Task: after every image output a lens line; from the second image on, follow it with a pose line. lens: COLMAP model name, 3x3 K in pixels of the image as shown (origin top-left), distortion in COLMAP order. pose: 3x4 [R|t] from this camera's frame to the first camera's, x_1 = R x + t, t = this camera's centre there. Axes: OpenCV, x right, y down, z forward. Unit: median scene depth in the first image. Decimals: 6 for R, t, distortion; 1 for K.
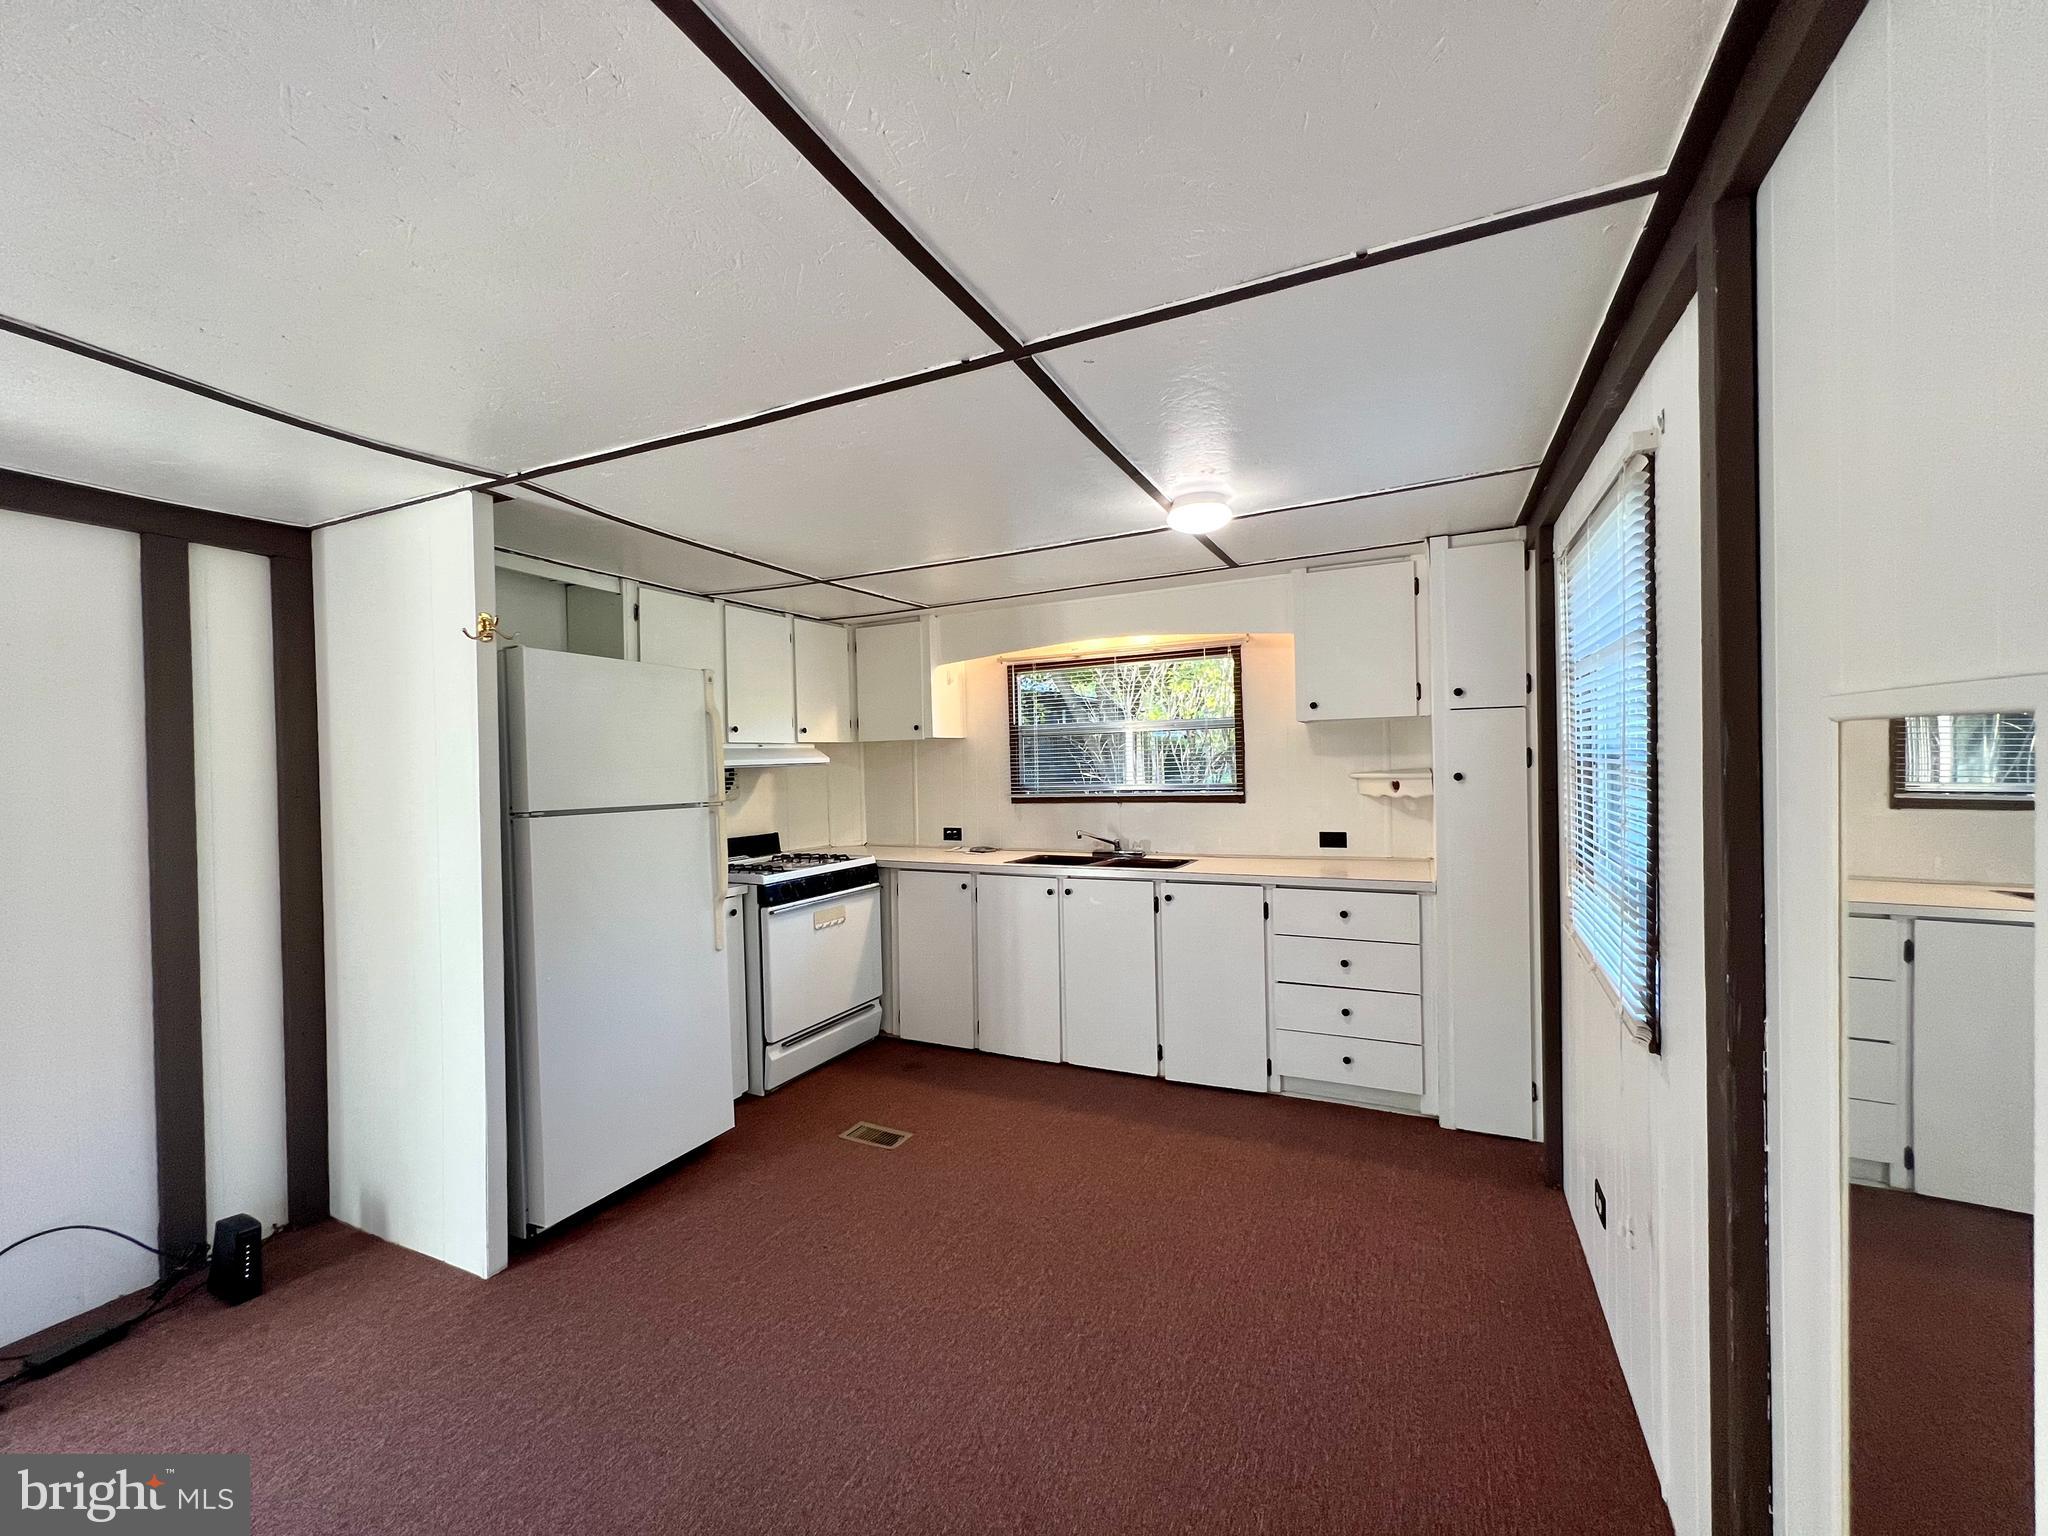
lens RADIAL K [[825.1, 0, 1024.0], [0, 825.1, 768.0], [0, 0, 1]] dist [-0.001429, 0.000286]
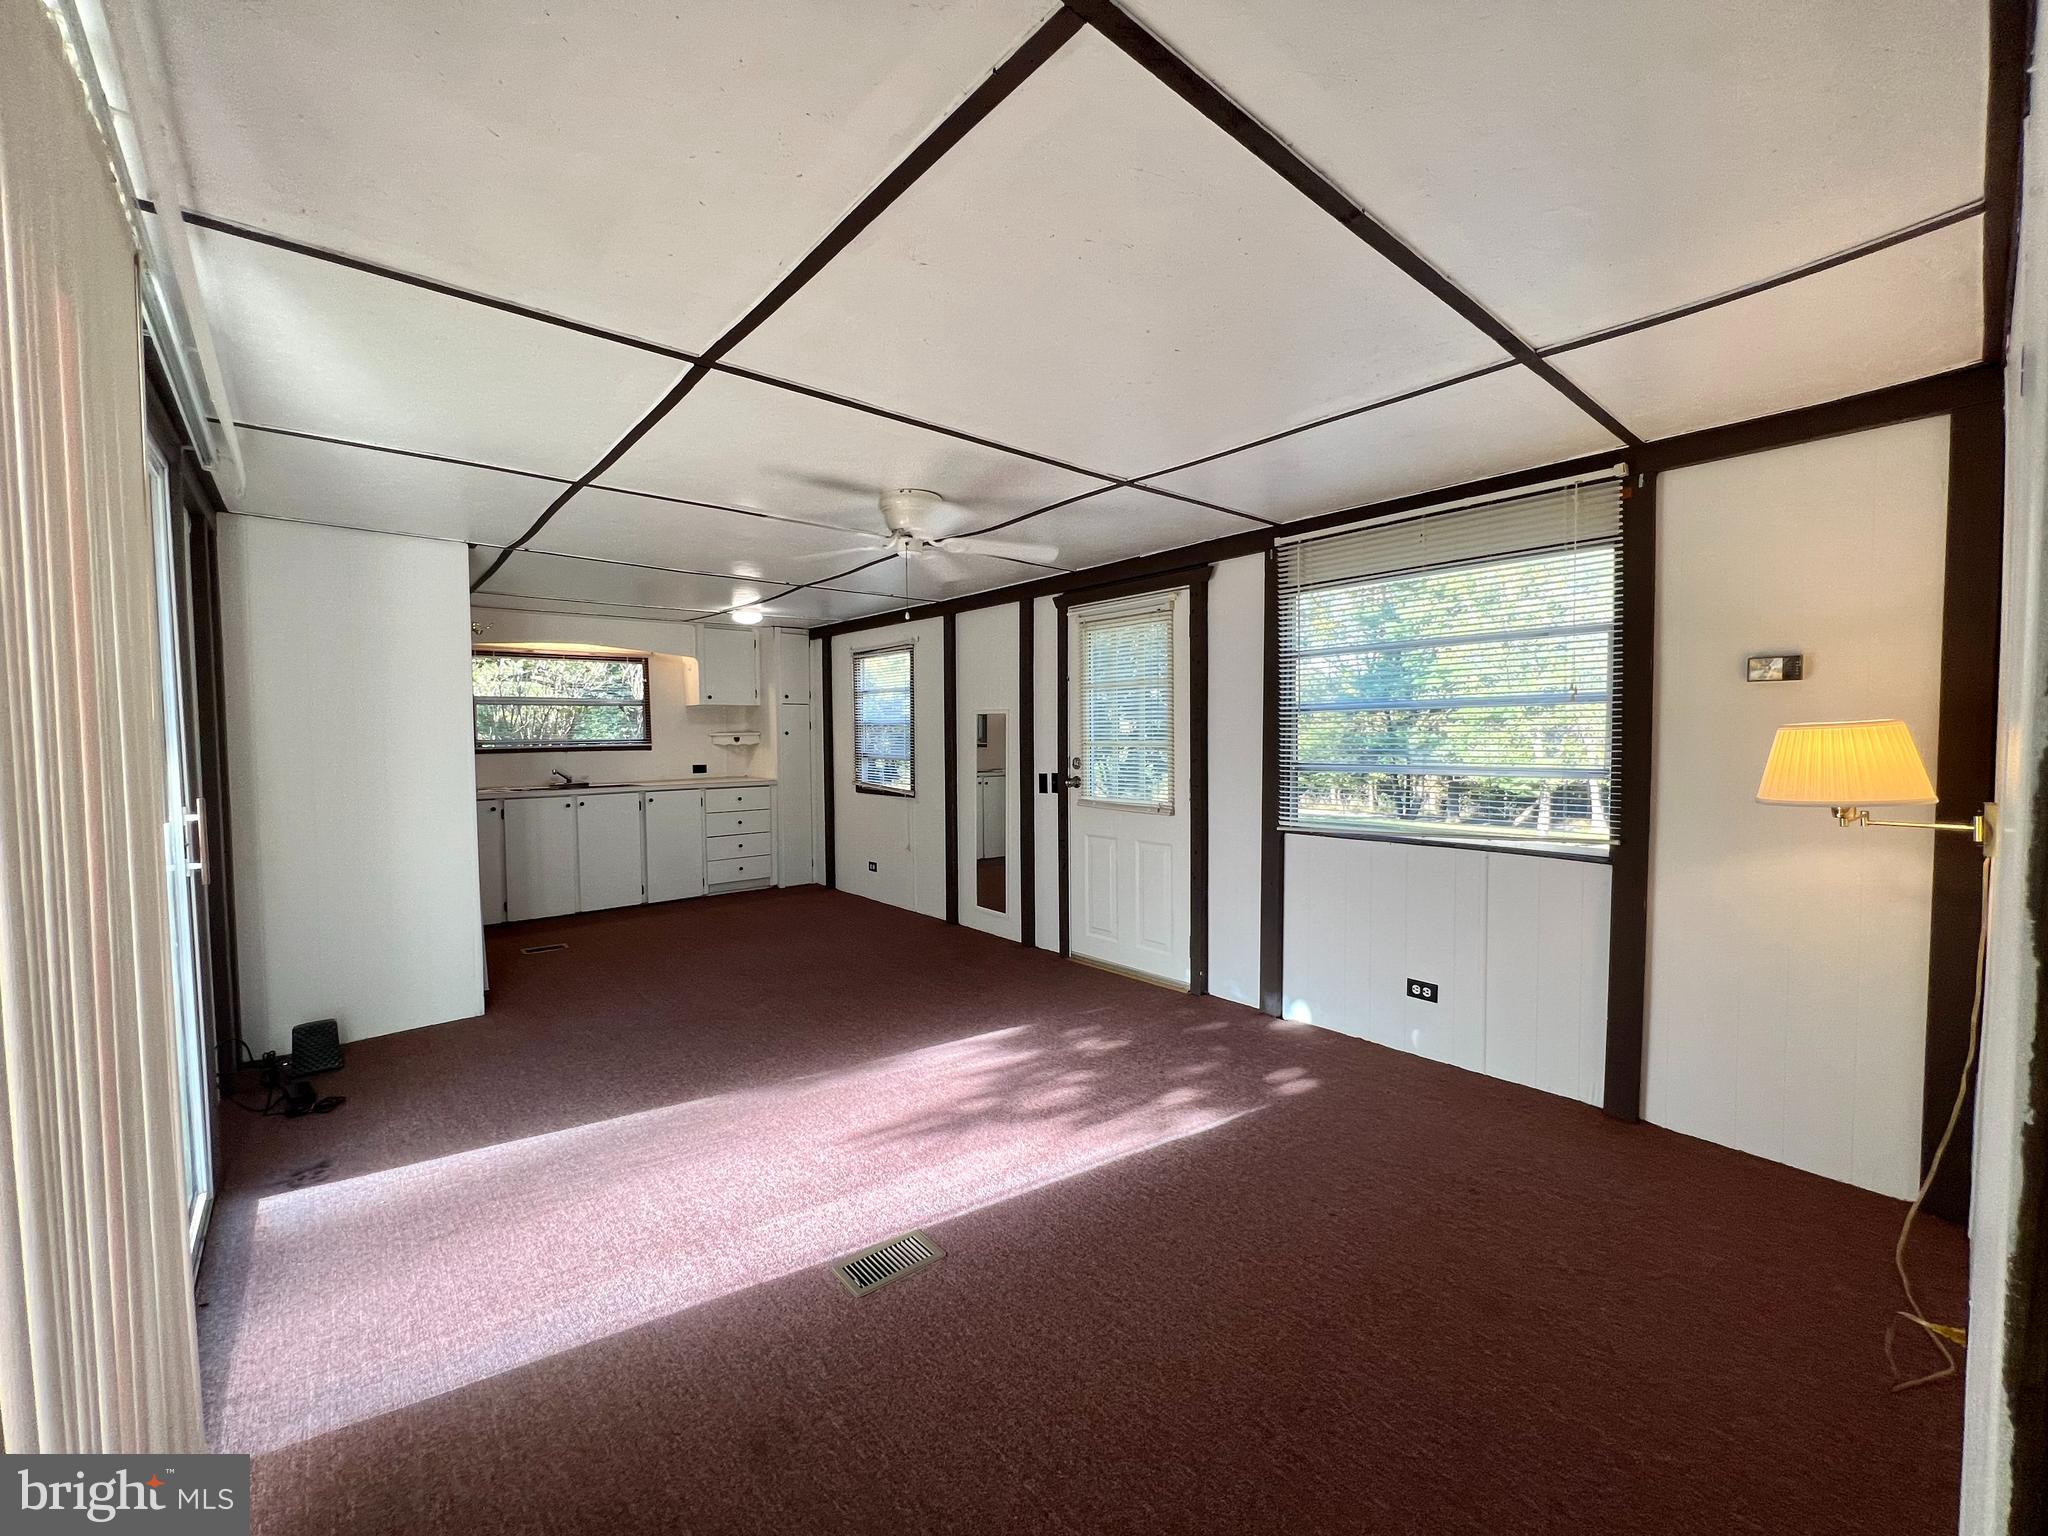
lens RADIAL K [[825.1, 0, 1024.0], [0, 825.1, 768.0], [0, 0, 1]] dist [-0.001429, 0.000286]
pose [[0.376530, -0.016515, 0.926257, -1.156738], [0.008833, 0.999860, 0.014237, 0.069114], [-0.926362, 0.002821, 0.376623, -0.411527]]
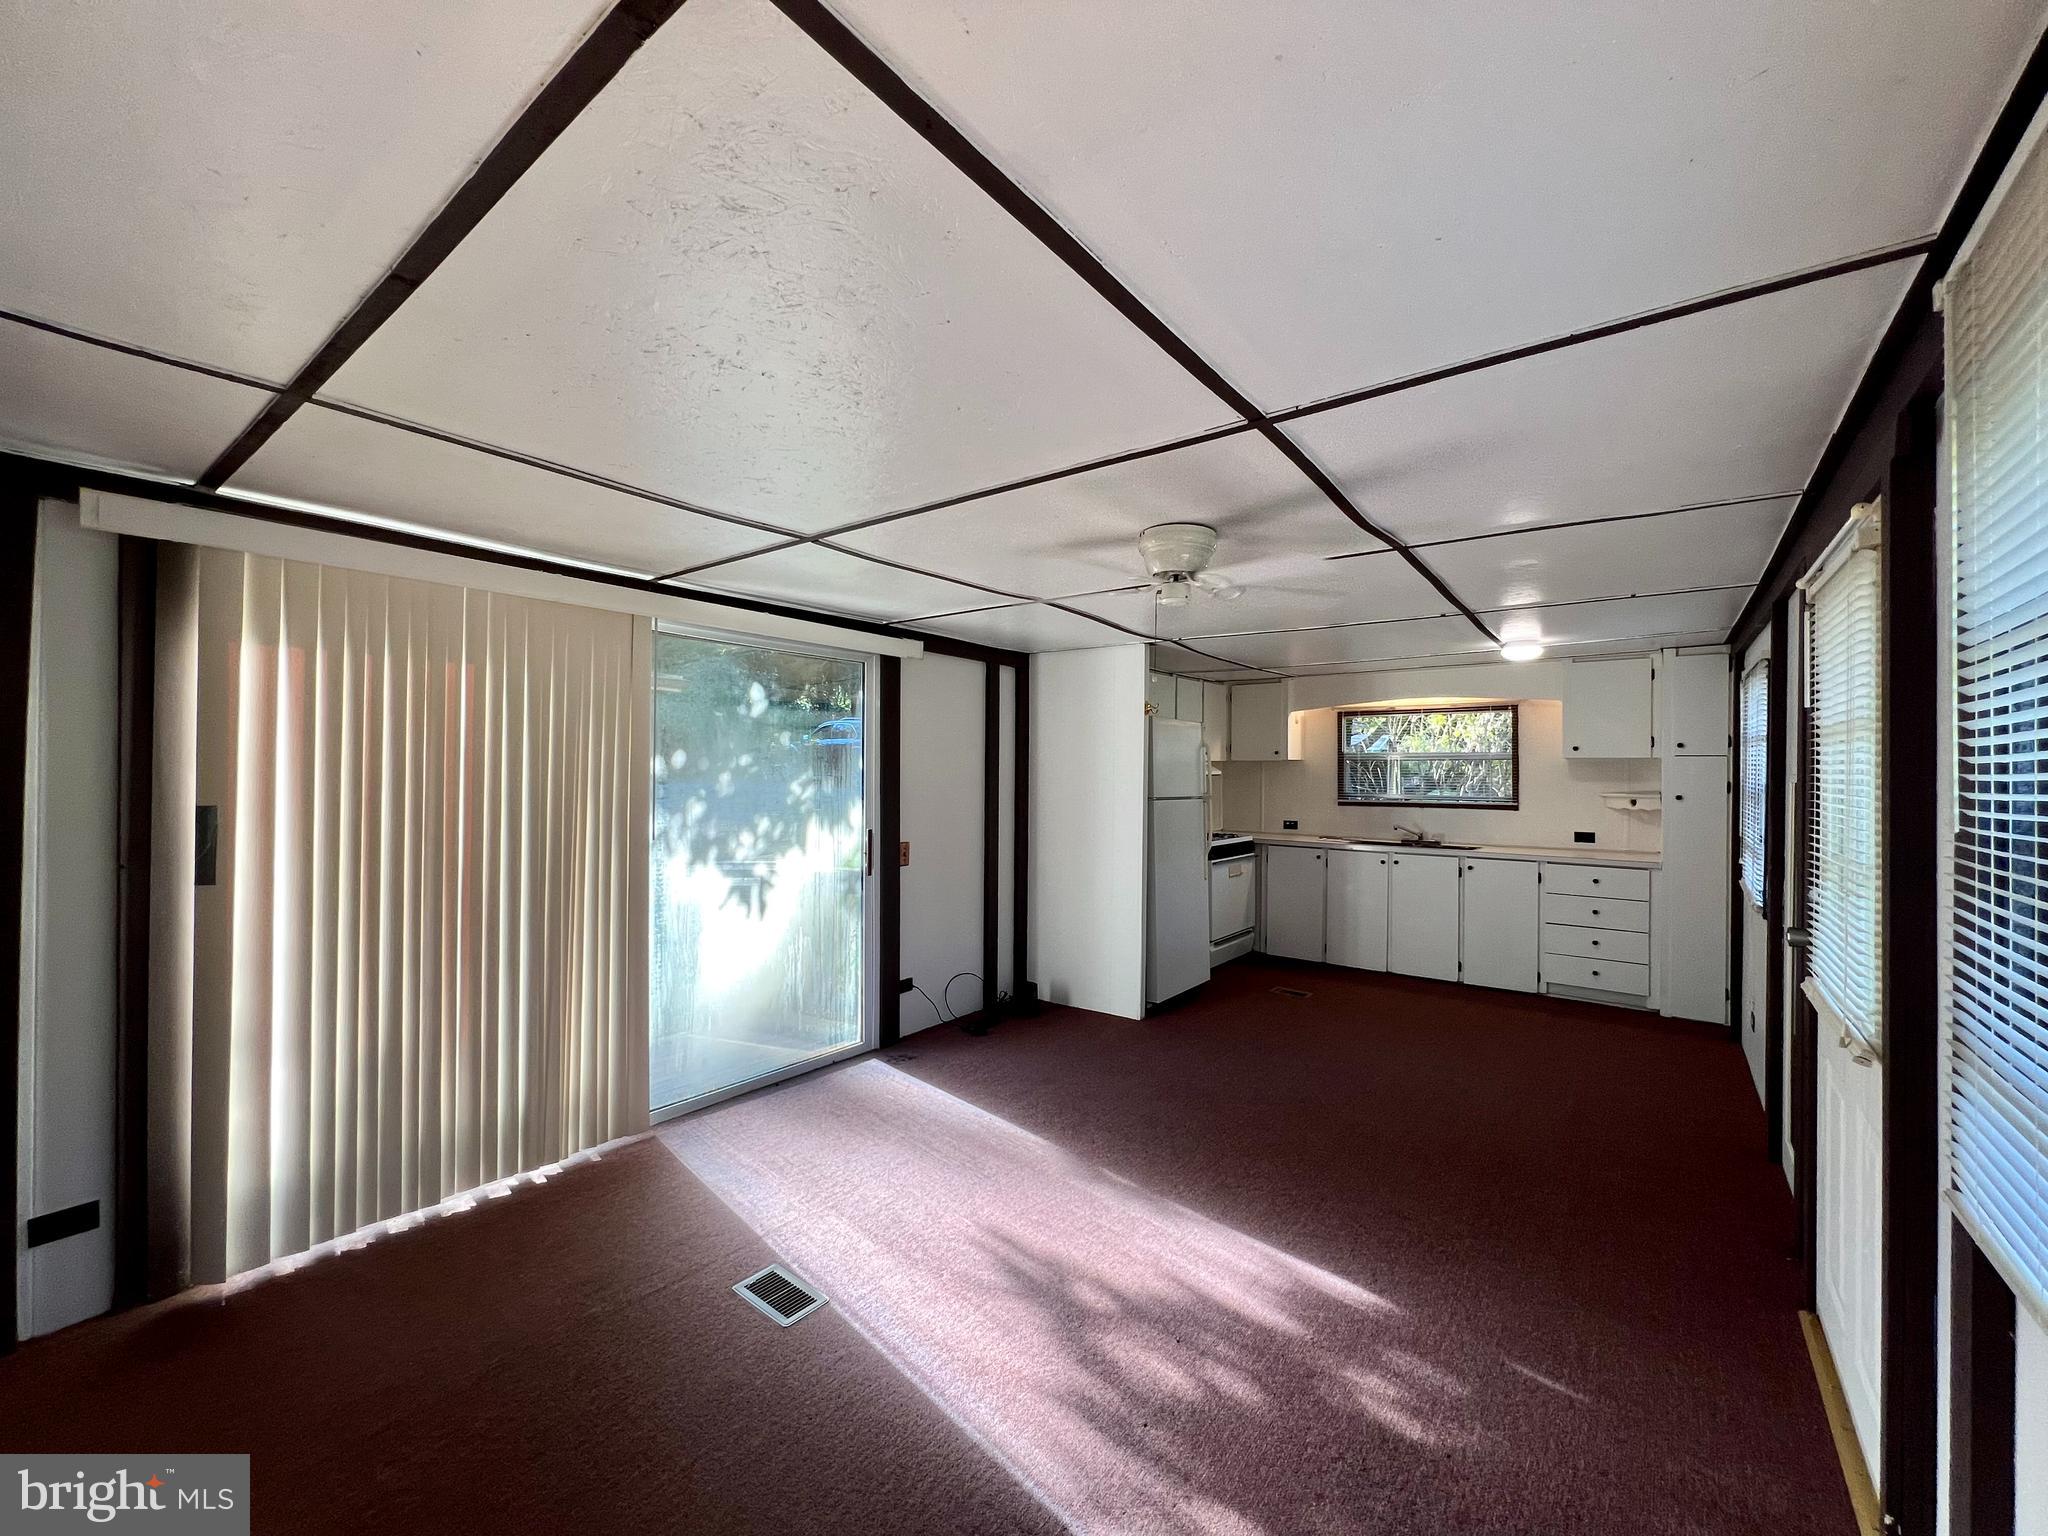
lens RADIAL K [[825.1, 0, 1024.0], [0, 825.1, 768.0], [0, 0, 1]] dist [-0.001429, 0.000286]
pose [[0.981108, 0.031850, -0.190820, -0.363744], [-0.034011, 0.999389, -0.008062, 0.008257], [0.190446, 0.014399, 0.981592, -0.708785]]
